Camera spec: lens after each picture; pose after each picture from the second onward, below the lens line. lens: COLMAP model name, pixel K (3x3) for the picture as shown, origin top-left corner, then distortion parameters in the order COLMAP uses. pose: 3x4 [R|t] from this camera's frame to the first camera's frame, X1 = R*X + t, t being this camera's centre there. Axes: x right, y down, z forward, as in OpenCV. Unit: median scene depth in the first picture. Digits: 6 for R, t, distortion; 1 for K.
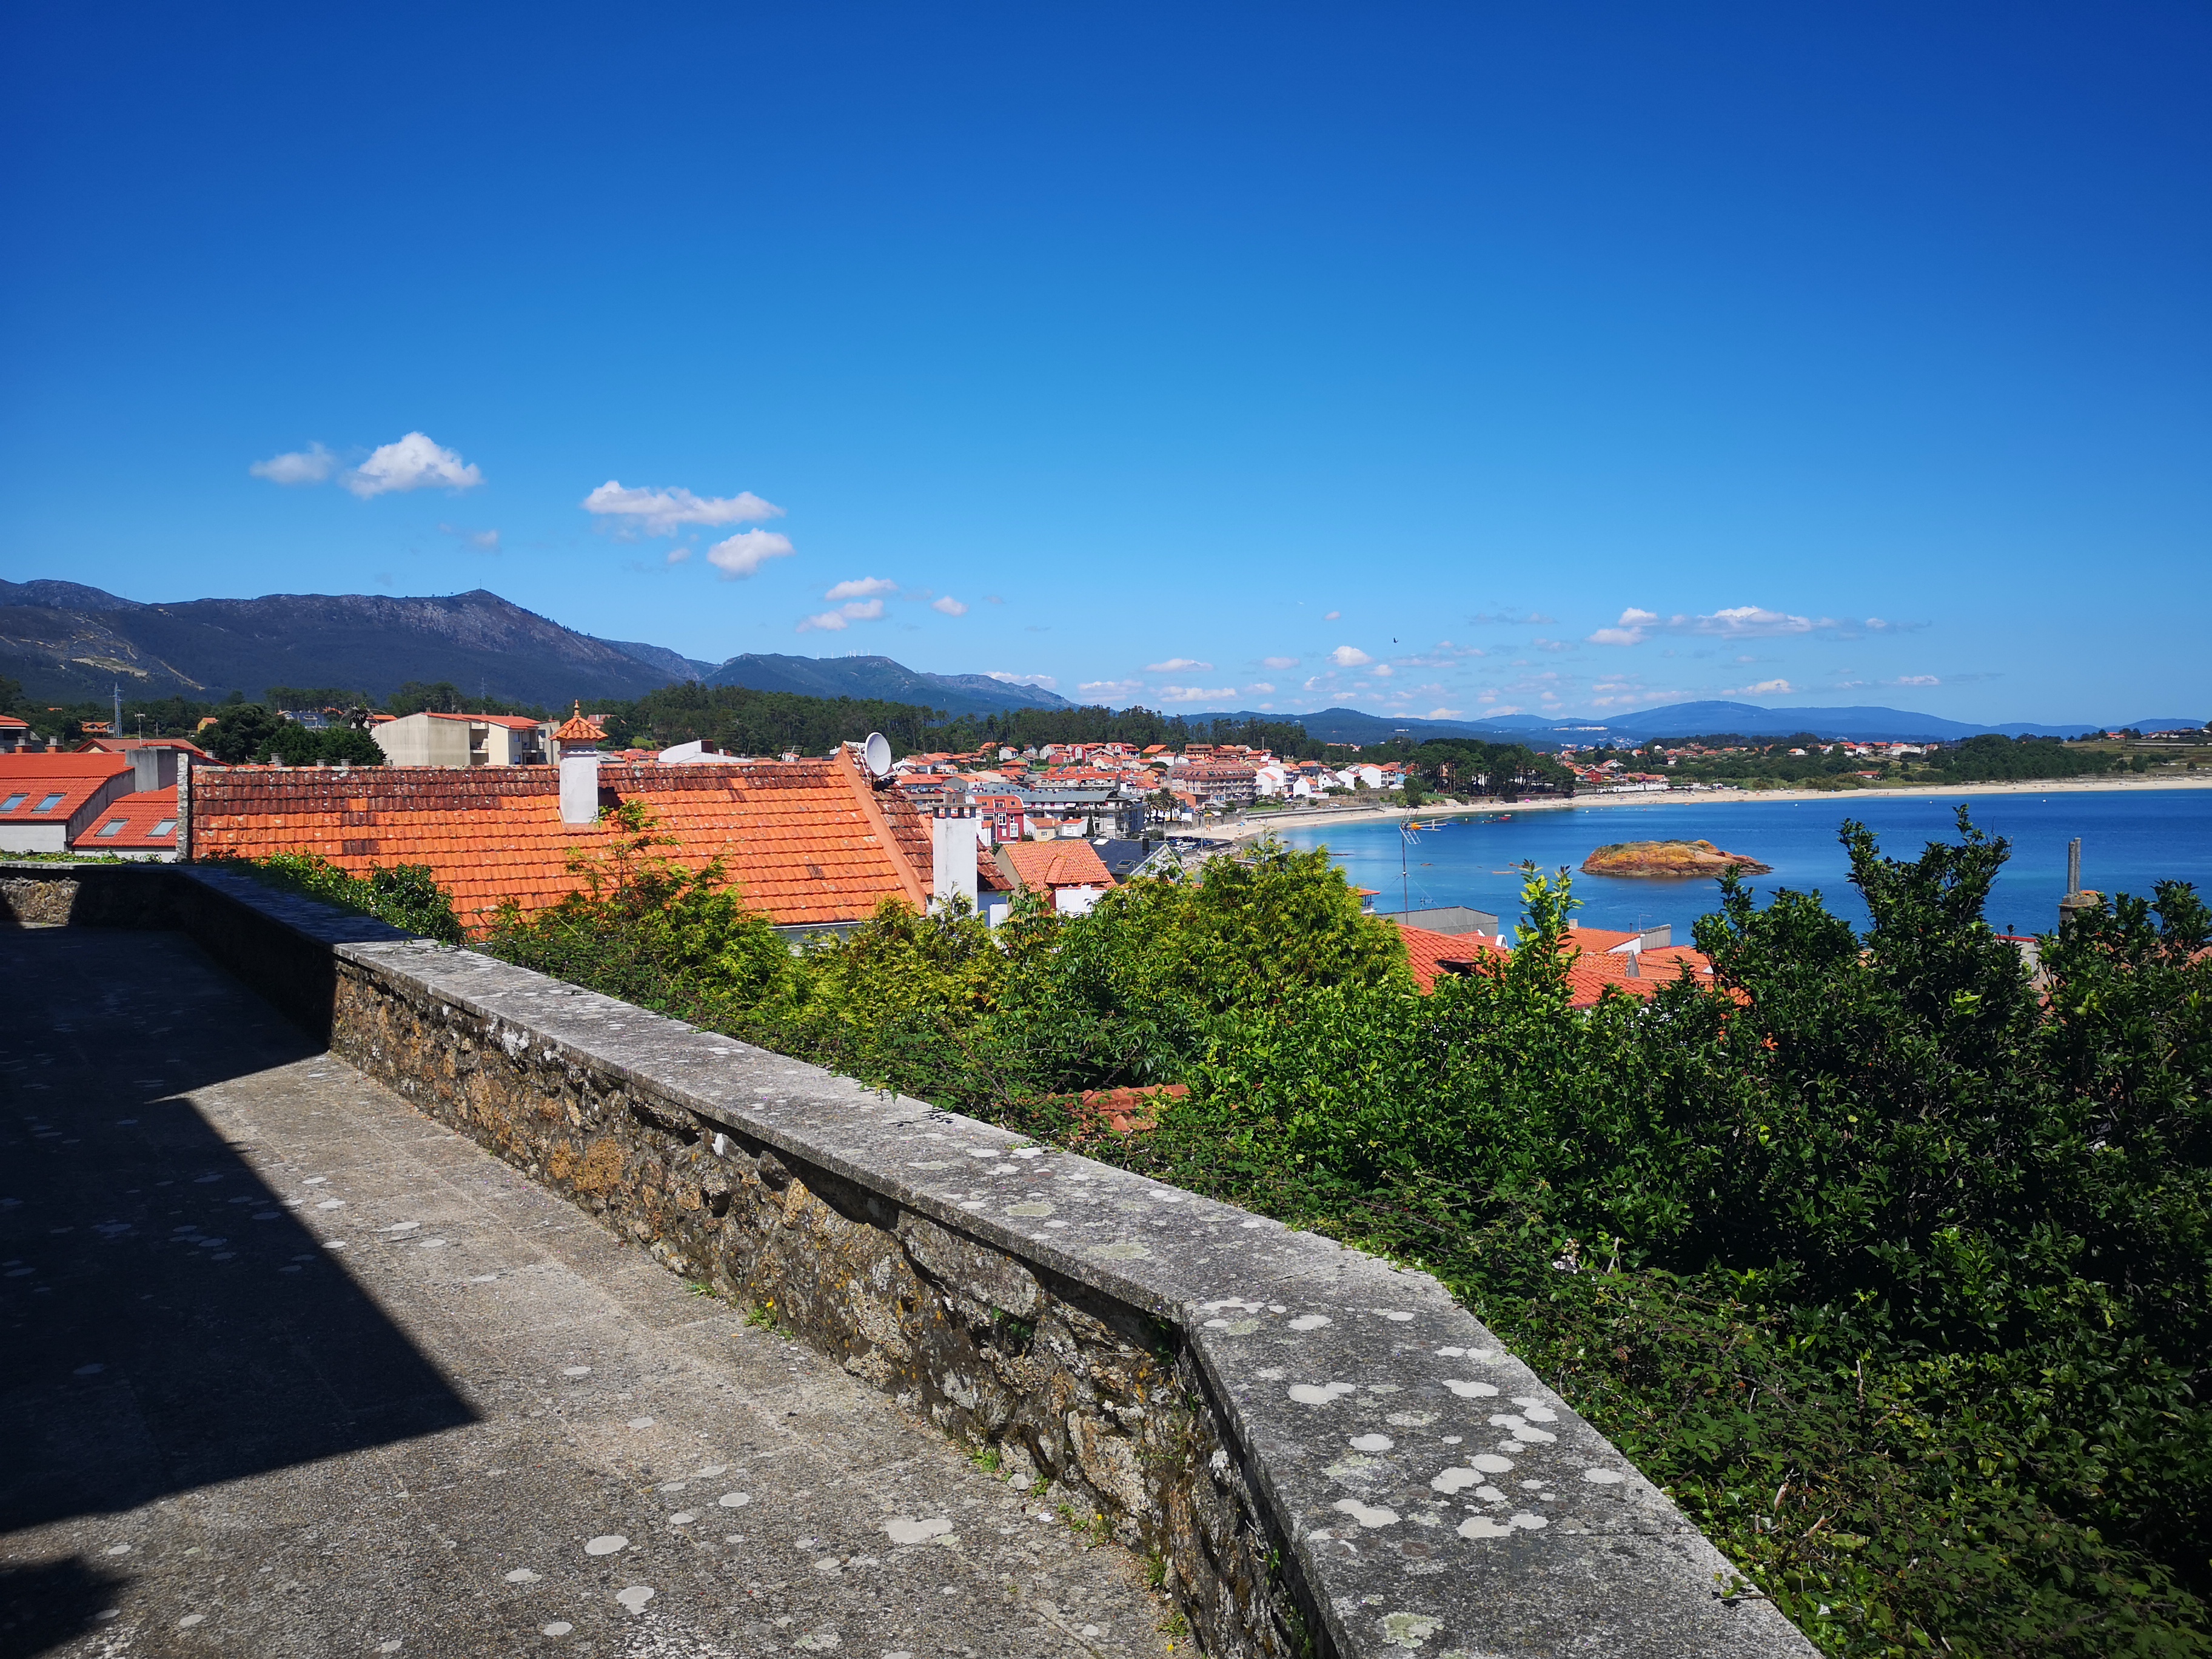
lens RADIAL K [[1697.1, 0, 1108.6], [0, 1697.1, 825.6], [0, 0, 1]] dist [0.084077, -0.093324]
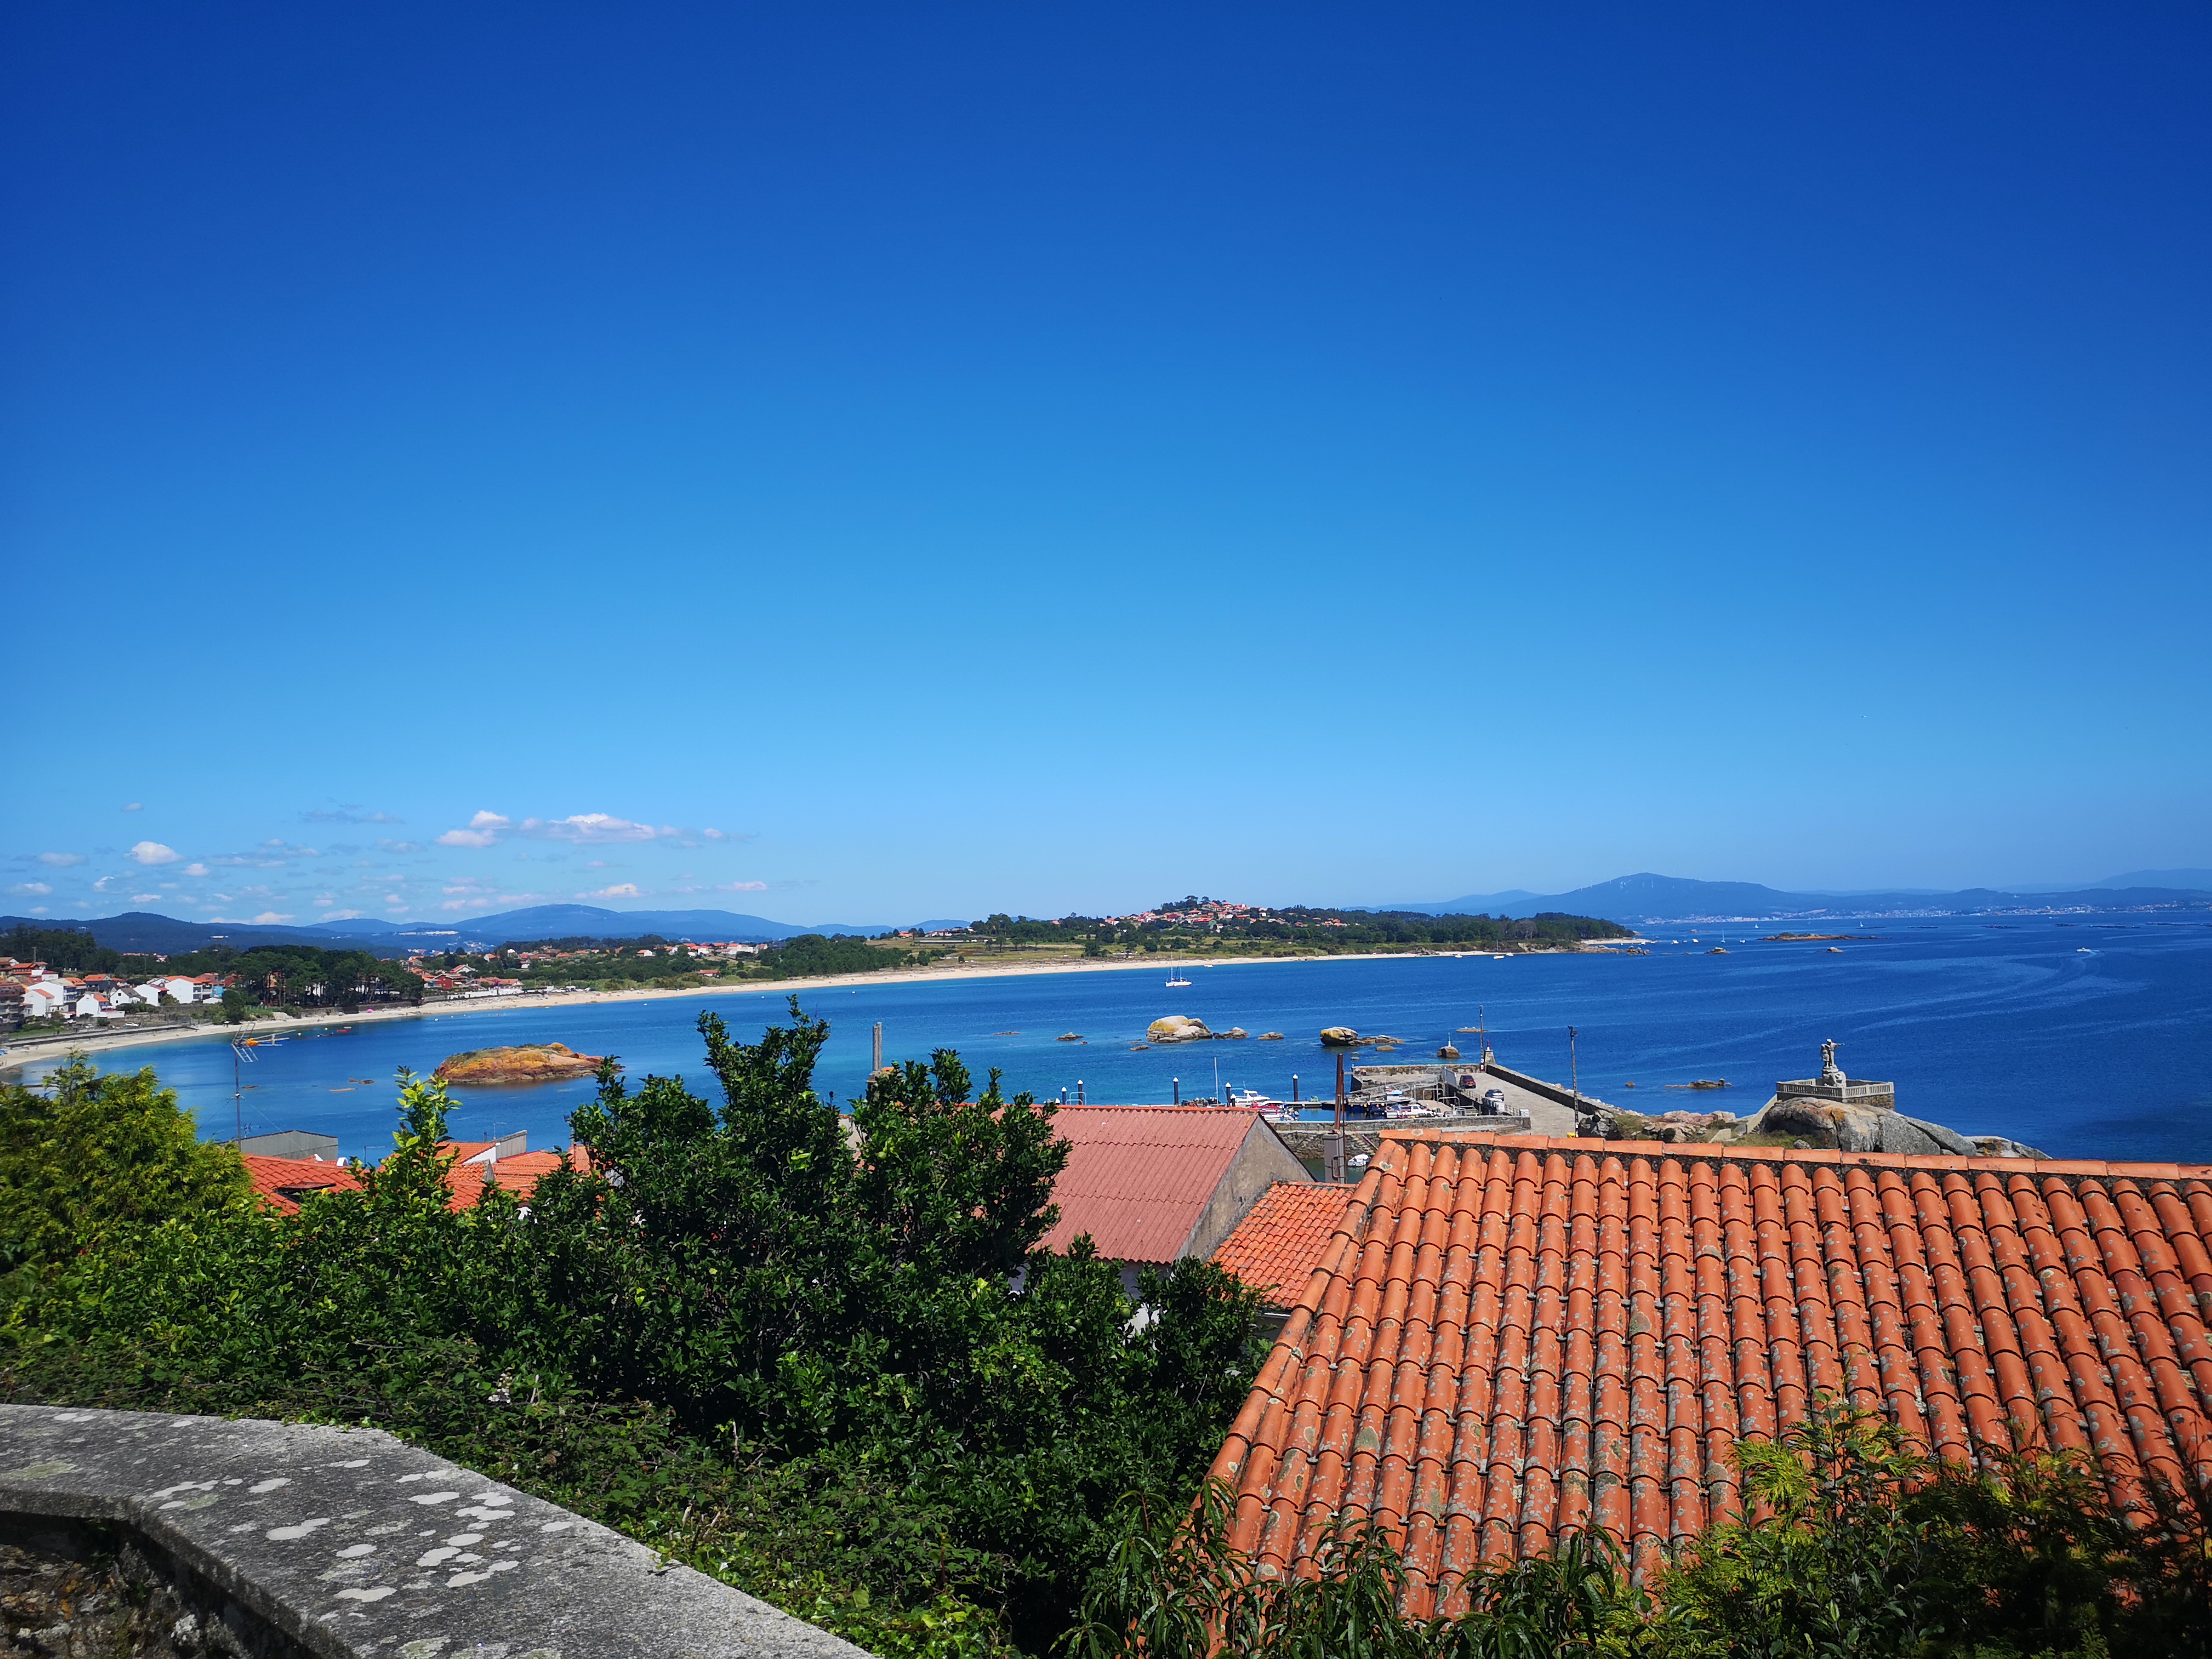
lens RADIAL K [[1697.1, 0, 1108.6], [0, 1697.1, 825.6], [0, 0, 1]] dist [0.084077, -0.093324]
pose [[0.798585, 0.027693, 0.601245, -0.052285], [0.043645, 0.993647, -0.103738, 0.004081], [-0.600297, 0.109085, 0.792303, -0.097416]]
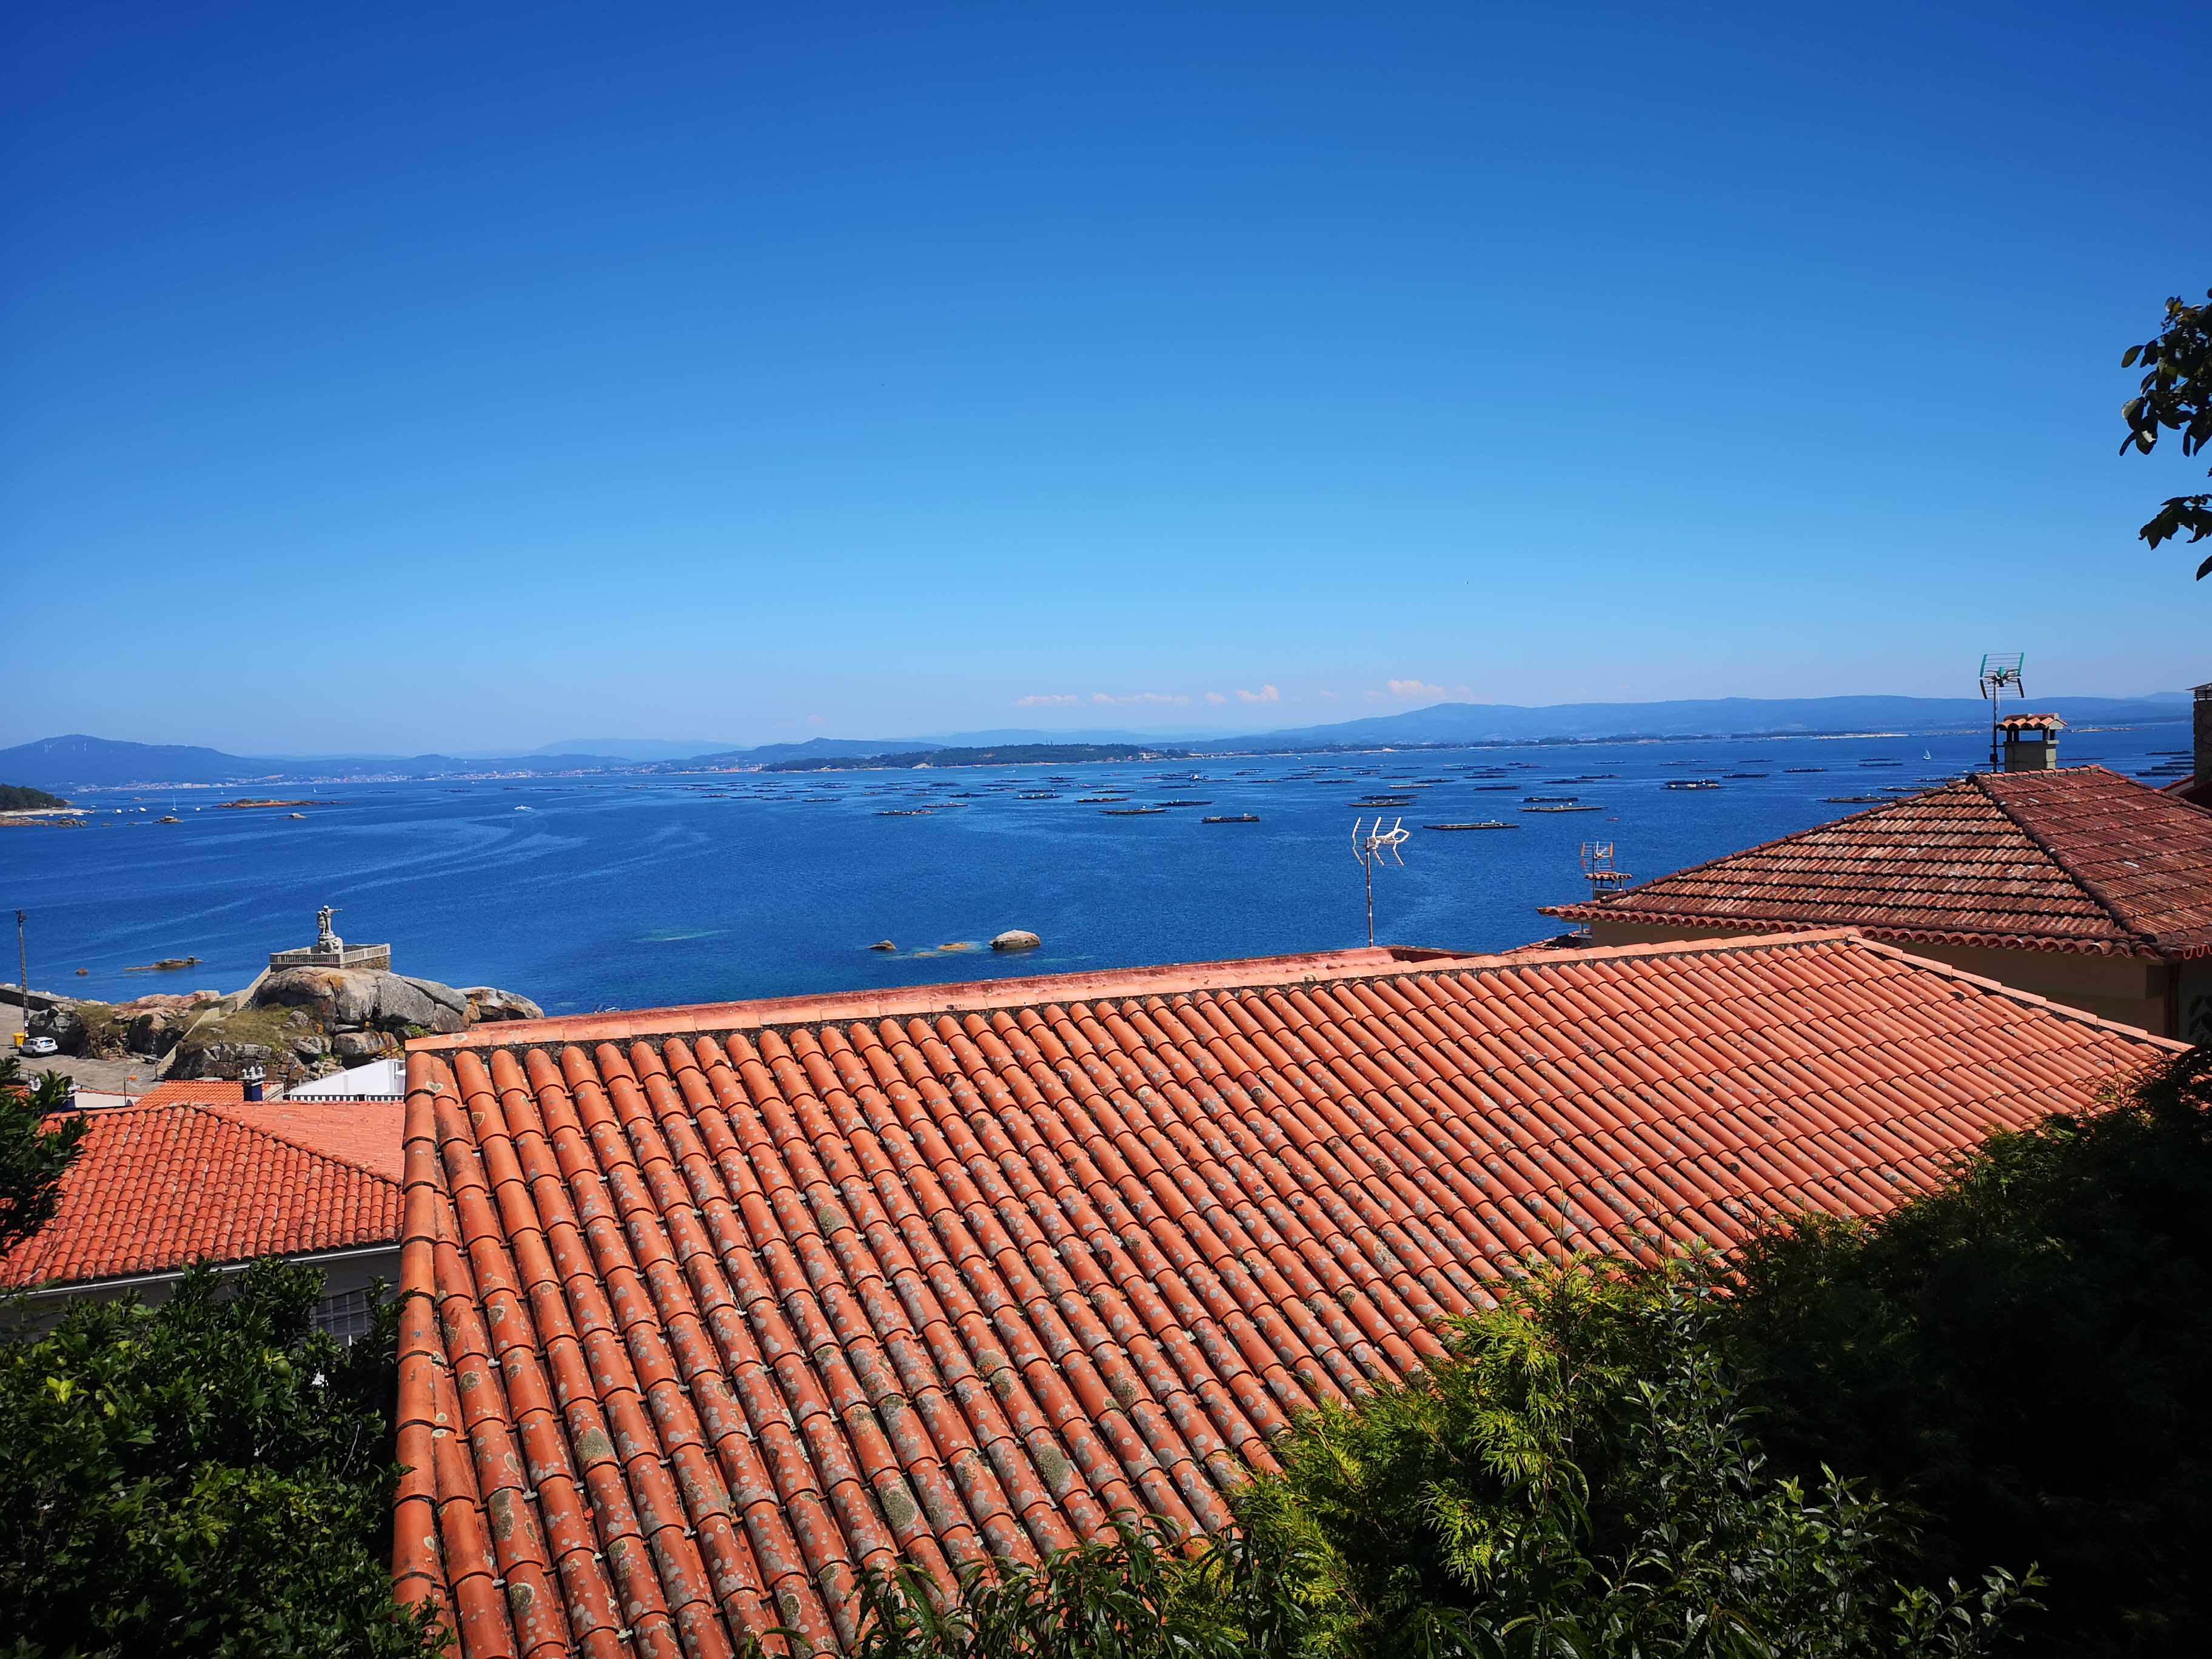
lens RADIAL K [[1697.1, 0, 1108.6], [0, 1697.1, 825.6], [0, 0, 1]] dist [0.084077, -0.093324]
pose [[0.079894, -0.032749, 0.996265, -0.044237], [0.073600, 0.996926, 0.026868, -0.008009], [-0.994083, 0.071178, 0.082058, 0.259022]]
